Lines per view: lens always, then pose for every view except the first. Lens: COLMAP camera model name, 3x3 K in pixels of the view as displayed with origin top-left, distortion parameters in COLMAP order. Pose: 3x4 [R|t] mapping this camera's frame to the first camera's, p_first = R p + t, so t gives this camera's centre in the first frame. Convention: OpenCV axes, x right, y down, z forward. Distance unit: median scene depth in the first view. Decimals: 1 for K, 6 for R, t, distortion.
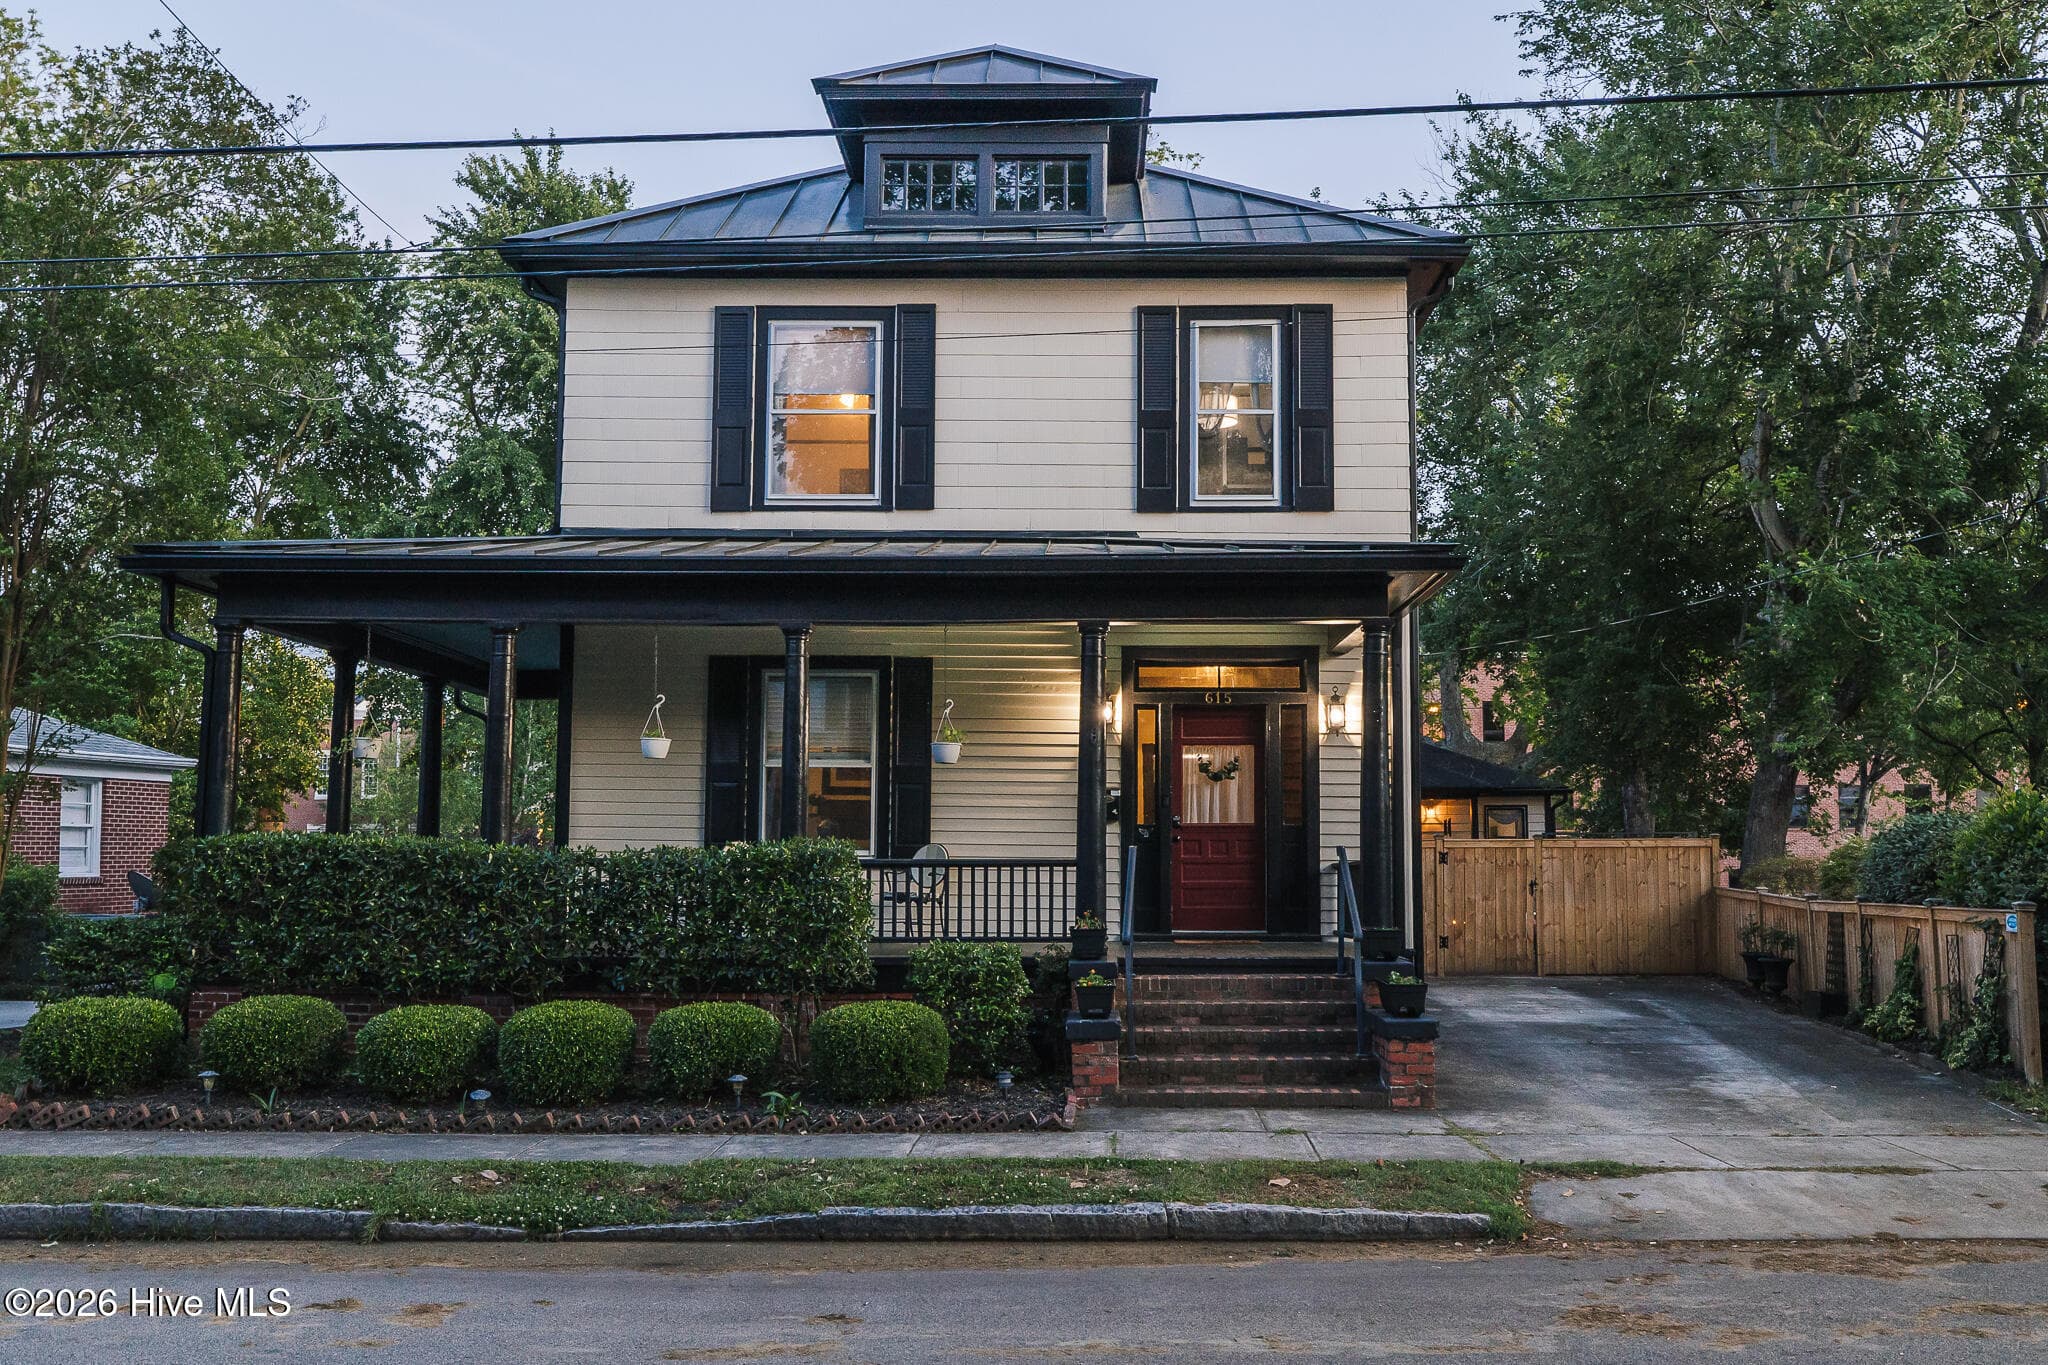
lens RADIAL K [[1633.5, 0, 1051.4], [0, 1633.5, 723.9], [0, 0, 1]] dist [-0.012288, -0.003419]
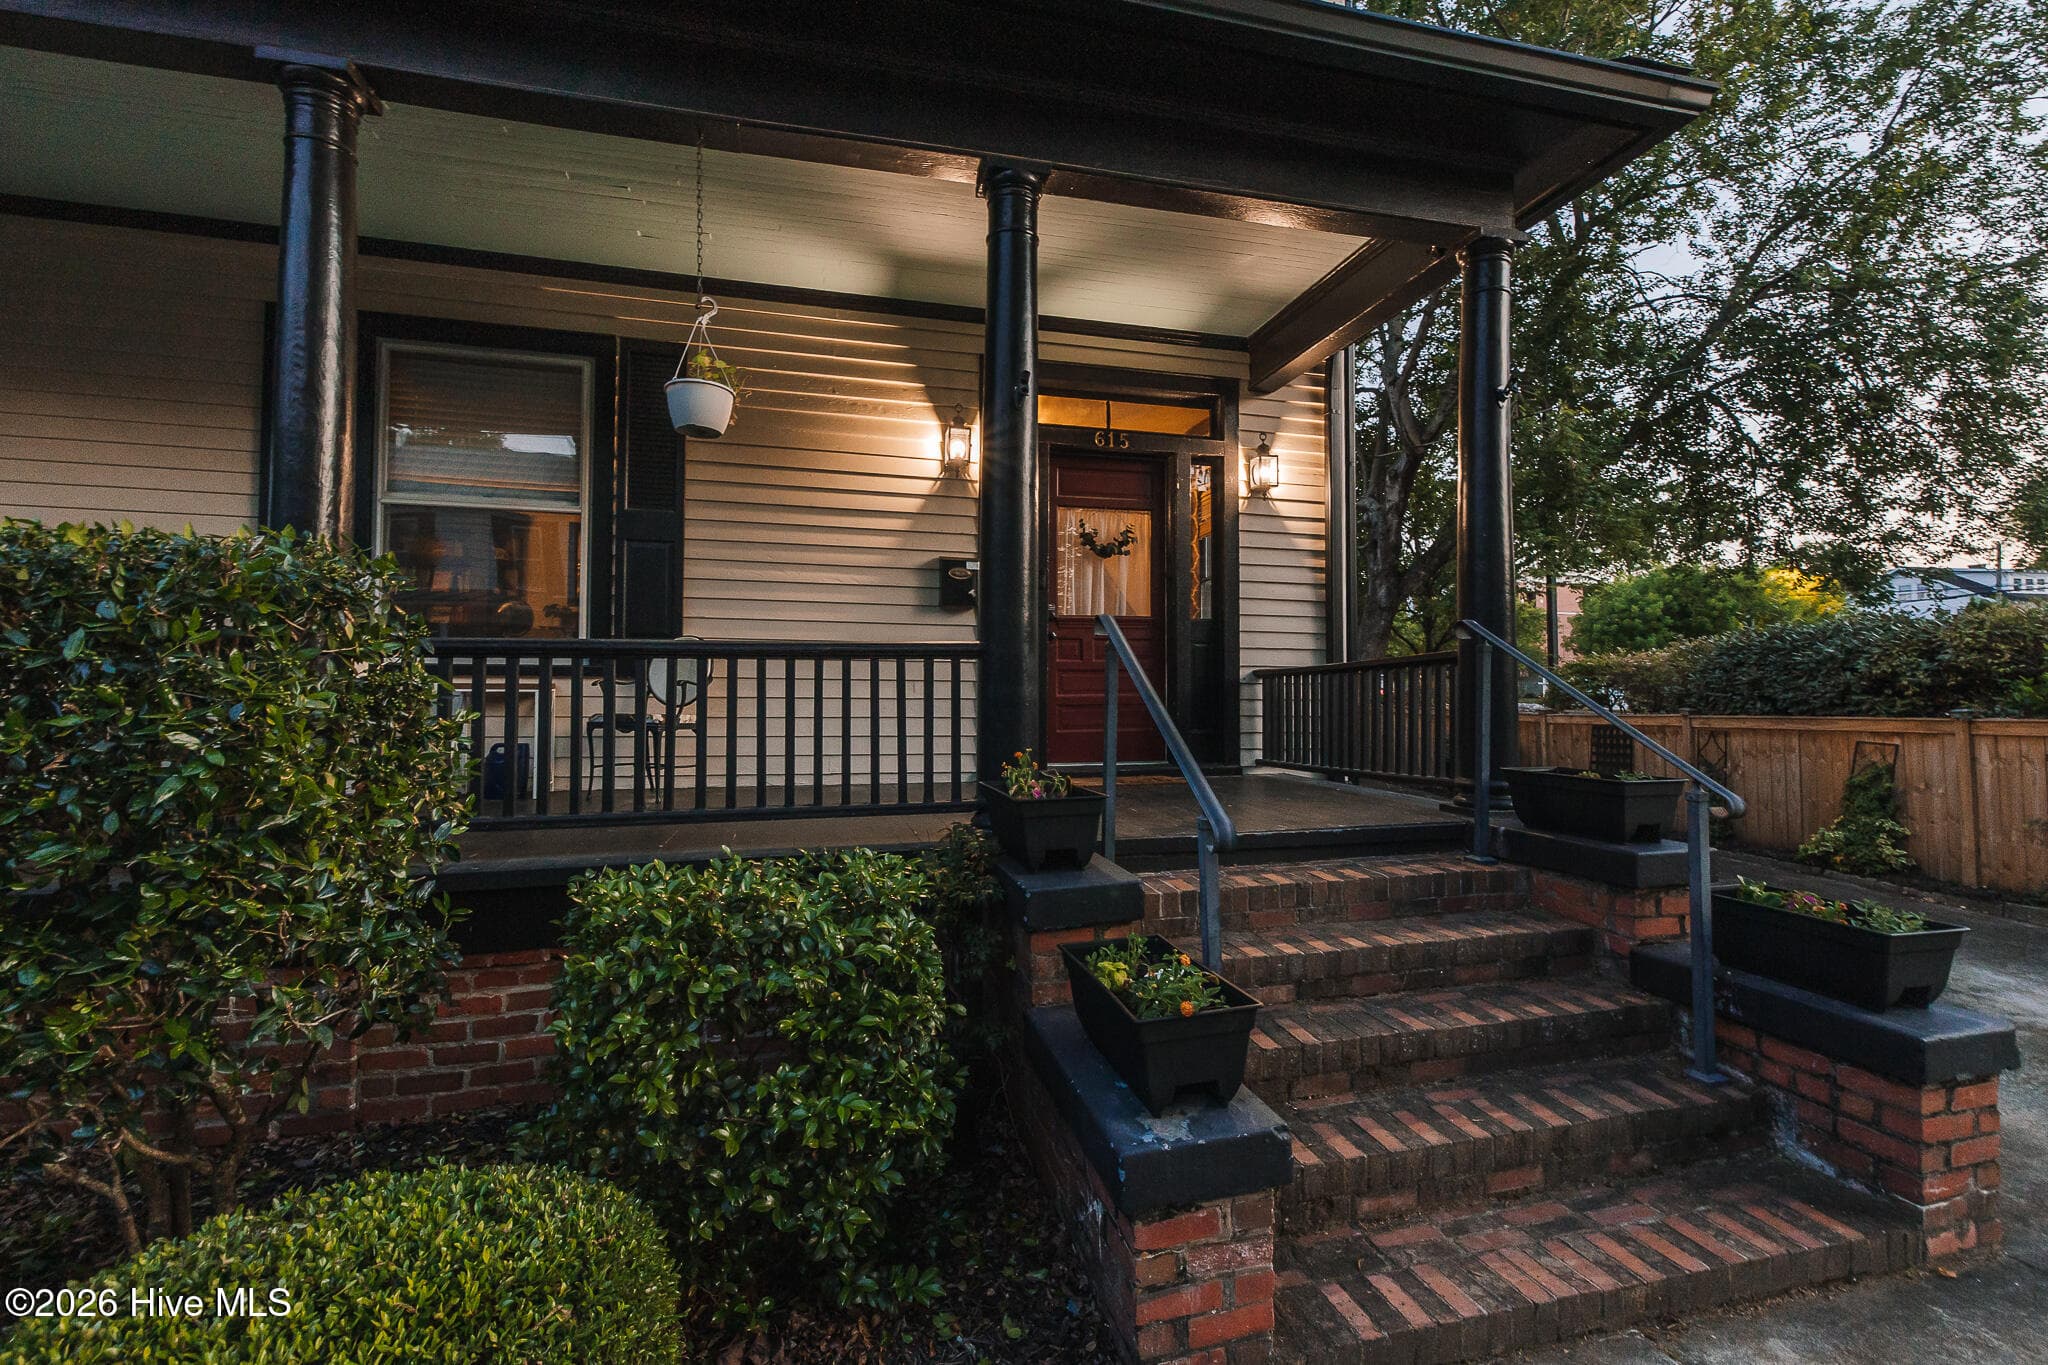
lens RADIAL K [[872.8, 0, 1024.0], [0, 872.8, 682.5], [0, 0, 1]] dist [-0.007051, 0.000030]
pose [[0.965202, -0.000352, 0.261504, -0.035217], [-0.017277, 0.997728, 0.065110, 0.066590], [-0.260933, -0.067363, 0.963004, 0.640103]]
